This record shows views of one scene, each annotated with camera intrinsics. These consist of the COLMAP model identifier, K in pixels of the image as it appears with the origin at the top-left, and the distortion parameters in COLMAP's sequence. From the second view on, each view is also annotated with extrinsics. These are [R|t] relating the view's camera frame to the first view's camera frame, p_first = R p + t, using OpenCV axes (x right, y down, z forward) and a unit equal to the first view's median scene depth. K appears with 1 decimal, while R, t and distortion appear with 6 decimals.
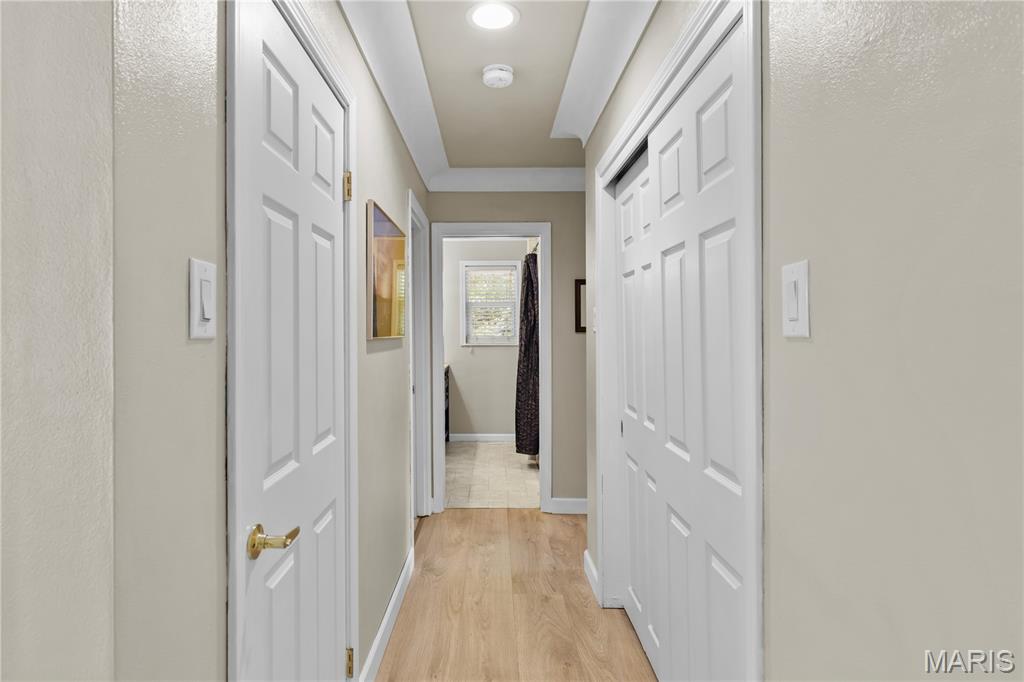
lens RADIAL K [[509.5, 0, 511.8], [0, 509.5, 337.3], [0, 0, 1]] dist [-0.001236, -0.000168]
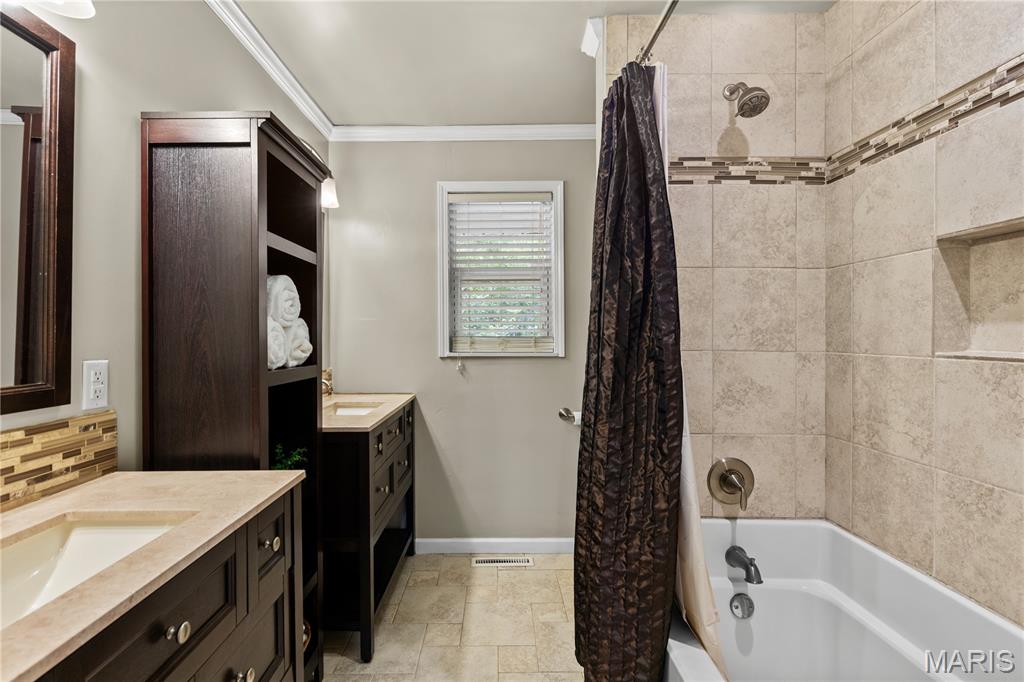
lens RADIAL K [[469.8, 0, 508.7], [0, 469.8, 340.5], [0, 0, 1]] dist [-0.001326, -0.000204]
pose [[0.999823, 0.001190, -0.018776, -0.025612], [-0.001273, 0.999989, -0.004420, 0.002875], [0.018771, 0.004443, 0.999814, 0.555913]]
